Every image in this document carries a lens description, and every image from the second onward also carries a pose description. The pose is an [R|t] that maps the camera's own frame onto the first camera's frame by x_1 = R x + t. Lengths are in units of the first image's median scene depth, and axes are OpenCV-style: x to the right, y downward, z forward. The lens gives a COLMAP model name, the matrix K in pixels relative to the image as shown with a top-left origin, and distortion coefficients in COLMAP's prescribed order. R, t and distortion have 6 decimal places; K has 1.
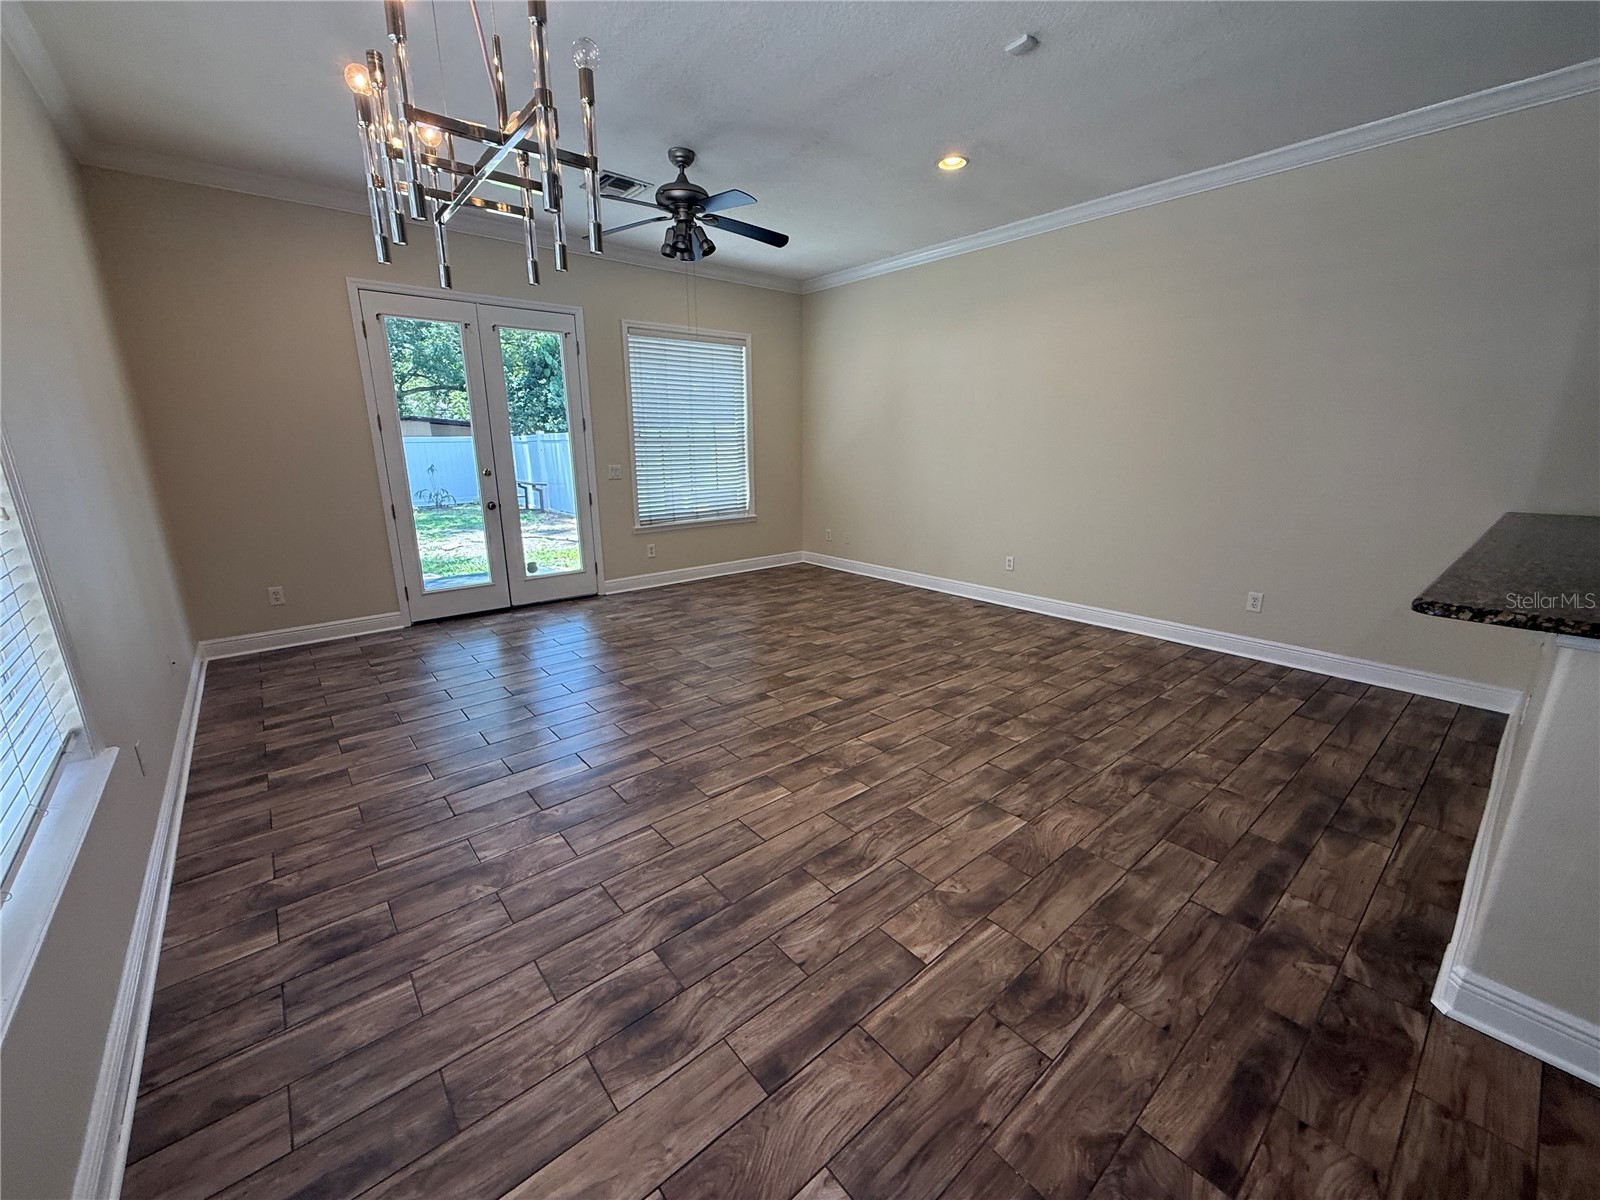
lens RADIAL K [[639.8, 0, 807.9], [0, 639.8, 607.6], [0, 0, 1]] dist [0.002627, 0.000433]
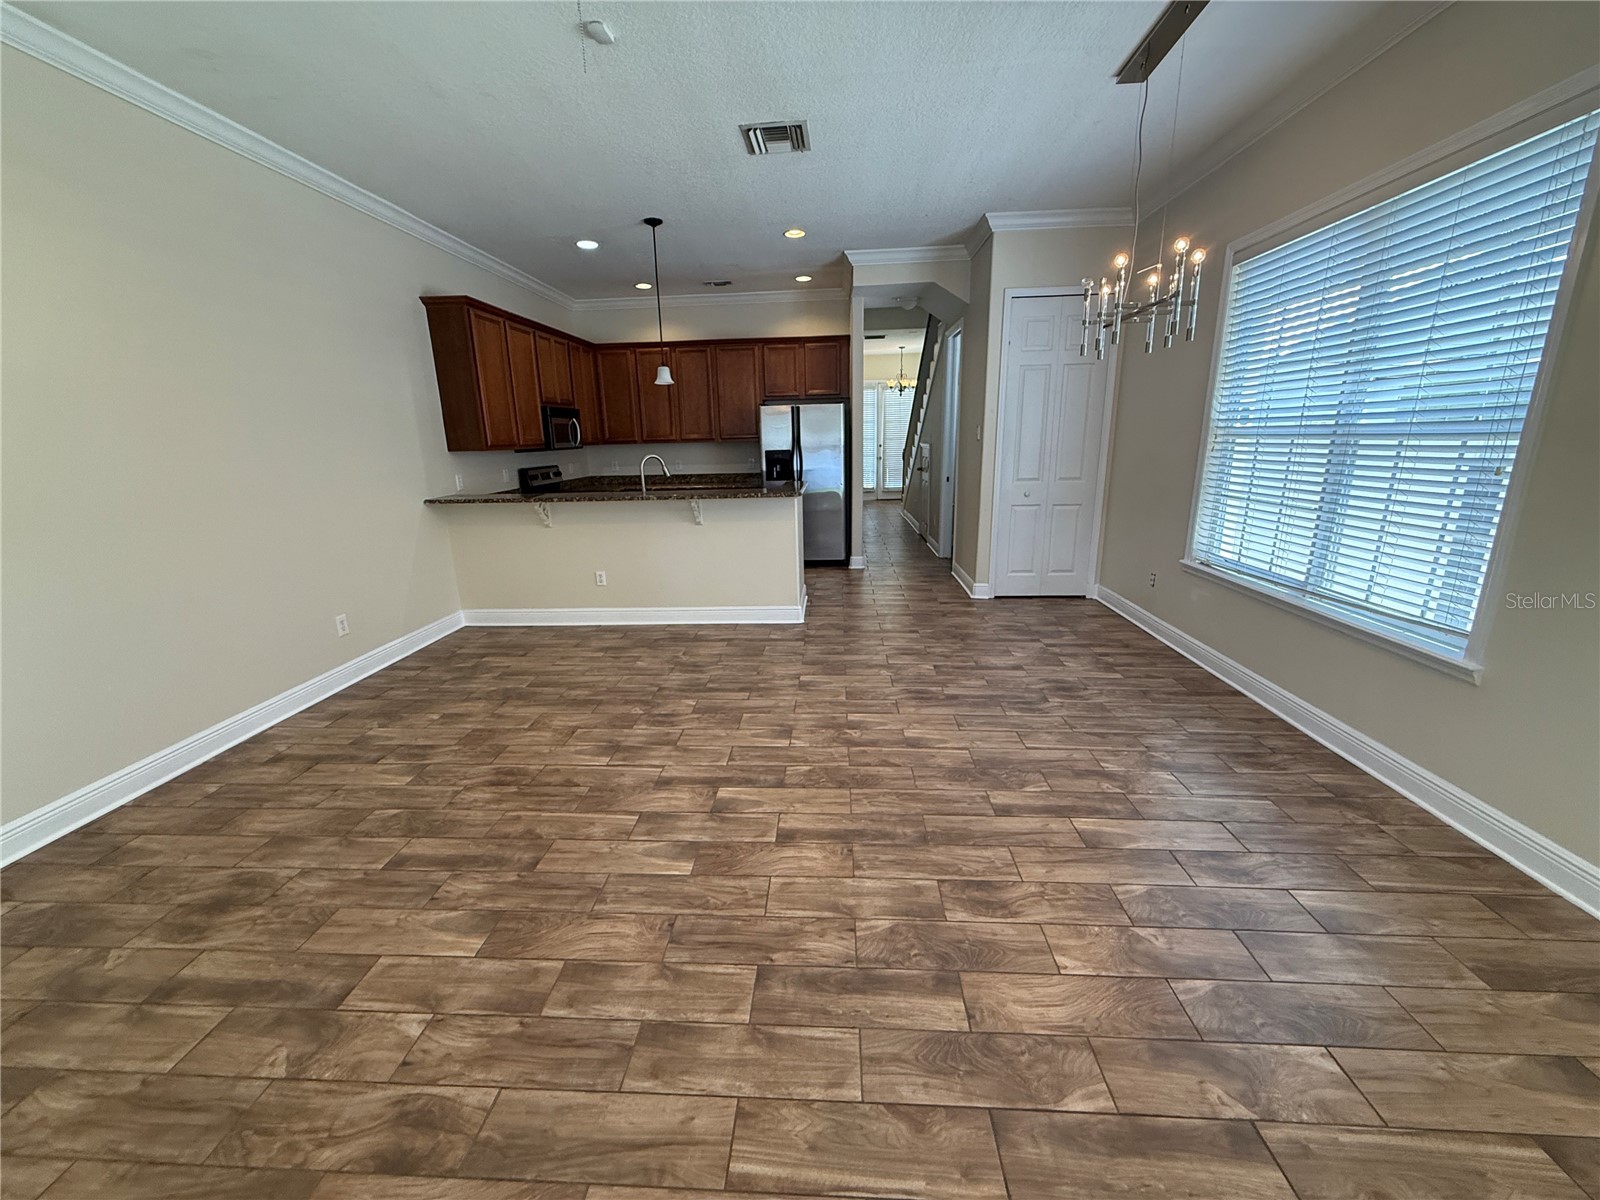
lens RADIAL K [[639.8, 0, 800.6], [0, 639.8, 589.1], [0, 0, 1]] dist [0.002627, 0.000433]
pose [[-0.719759, -0.141355, 0.679681, -0.559905], [0.205747, 0.891631, 0.403315, -0.395405], [-0.663035, 0.430132, -0.612676, 1.476970]]
